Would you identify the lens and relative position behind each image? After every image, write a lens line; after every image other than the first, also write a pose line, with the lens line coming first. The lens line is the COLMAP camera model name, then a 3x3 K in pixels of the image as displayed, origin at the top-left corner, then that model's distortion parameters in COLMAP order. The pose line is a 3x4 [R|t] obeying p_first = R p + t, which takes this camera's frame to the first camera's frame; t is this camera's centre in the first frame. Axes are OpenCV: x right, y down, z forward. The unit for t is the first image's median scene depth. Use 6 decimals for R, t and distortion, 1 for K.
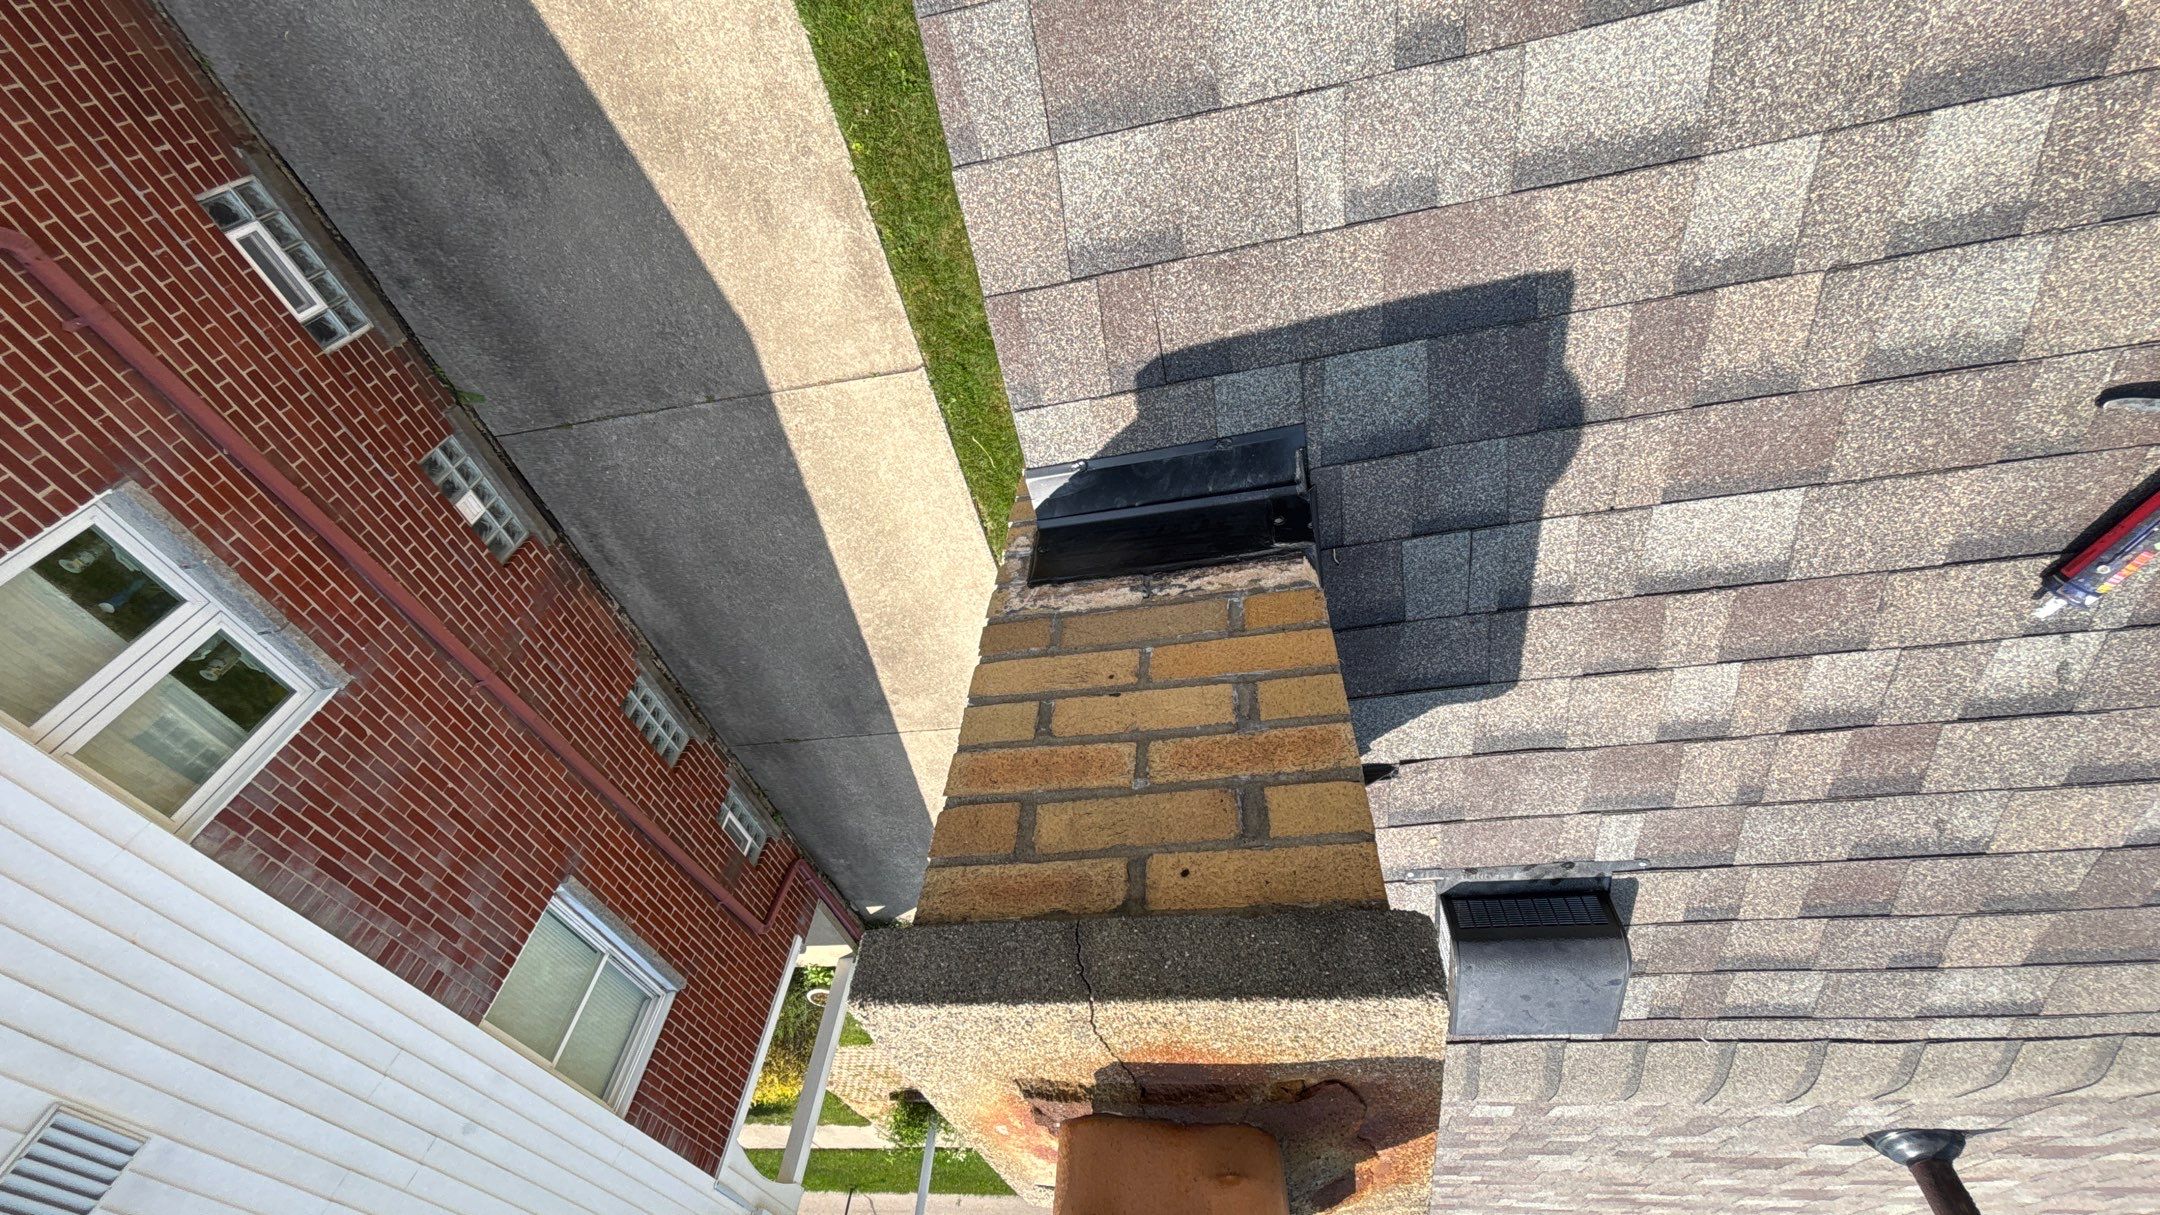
lens RADIAL K [[883.1, 0, 1085.3], [0, 883.1, 610.4], [0, 0, 1]] dist [-0.014983, 0.010003]
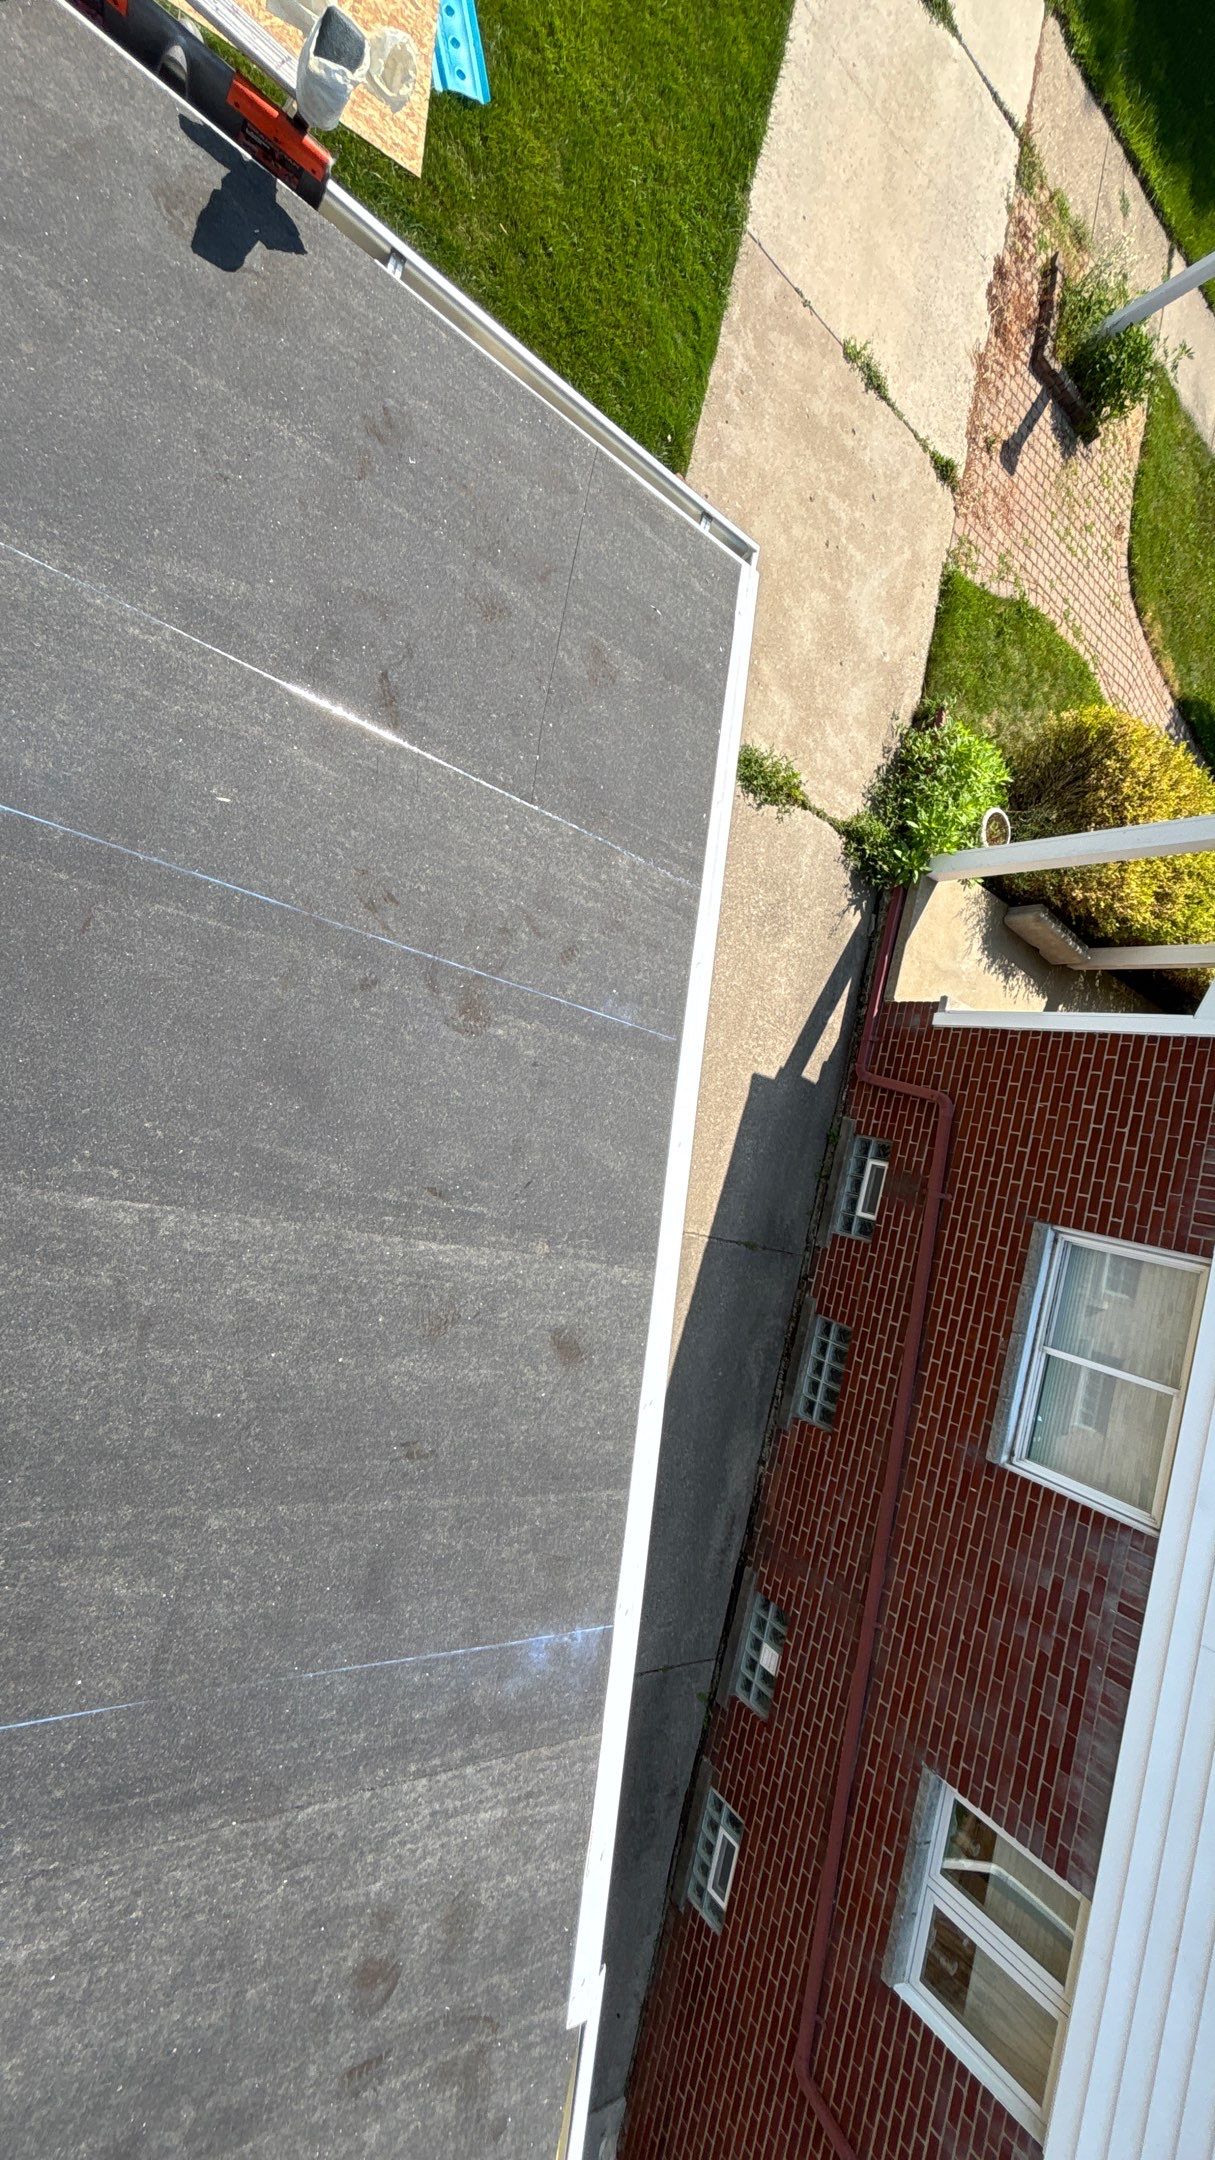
lens RADIAL K [[883.1, 0, 607.5], [0, 883.1, 1080.0], [0, 0, 1]] dist [-0.014983, 0.010003]
pose [[-0.750541, -0.431672, -0.500348, 1.607999], [0.648390, -0.627240, -0.431462, 2.976054], [-0.127588, -0.648251, 0.750661, 2.535179]]
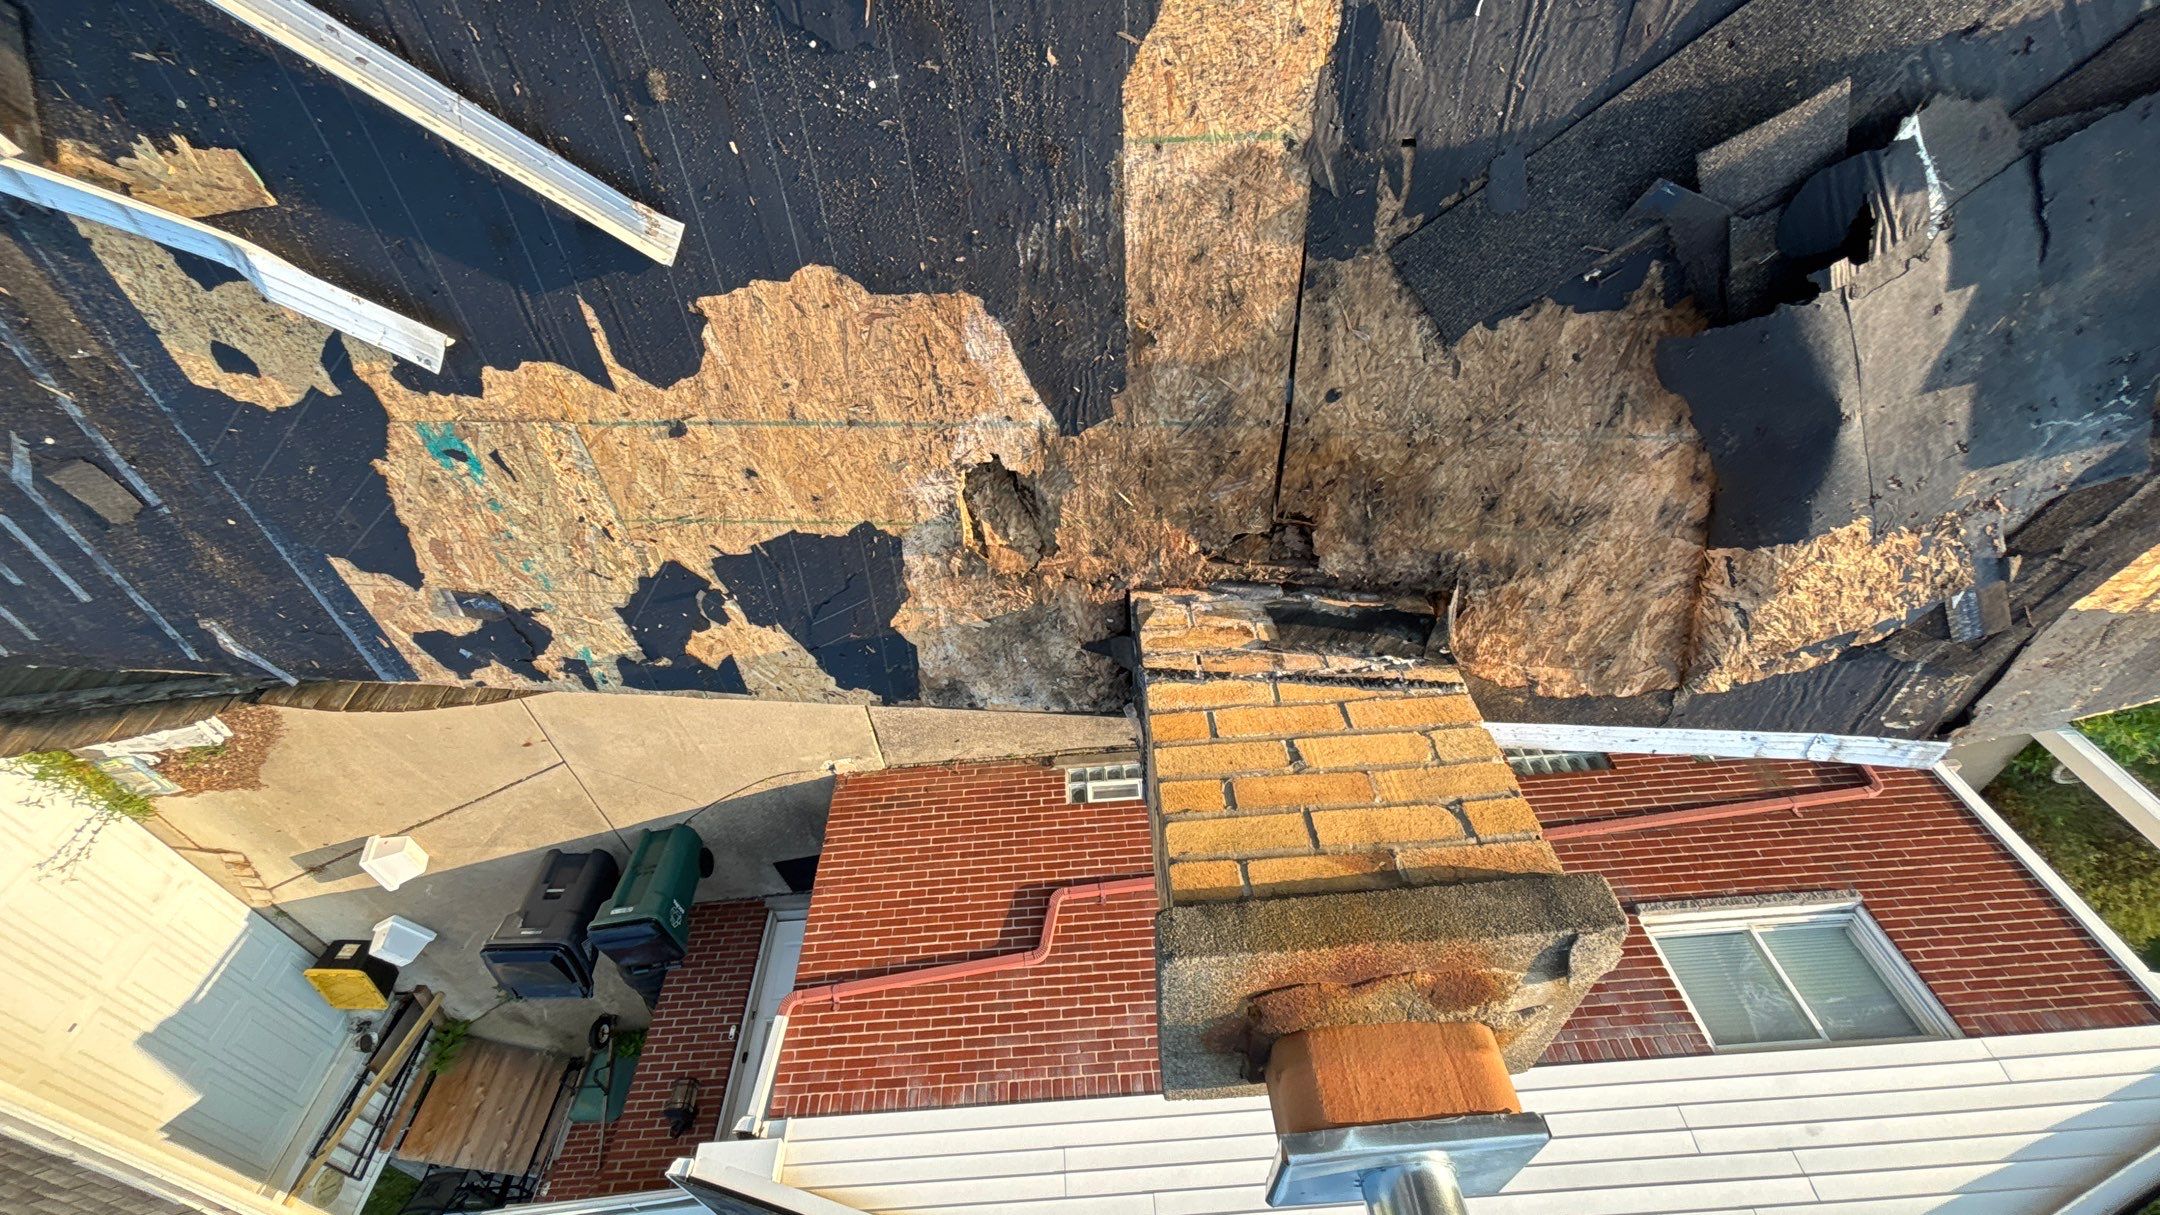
lens RADIAL K [[868.1, 0, 1087.1], [0, 868.1, 609.3], [0, 0, 1]] dist [0.000494, 0.000071]
pose [[0.156565, -0.795078, -0.585951, 0.861650], [0.763228, 0.473943, -0.439160, 0.370889], [0.626874, -0.378457, 0.681028, 0.047118]]
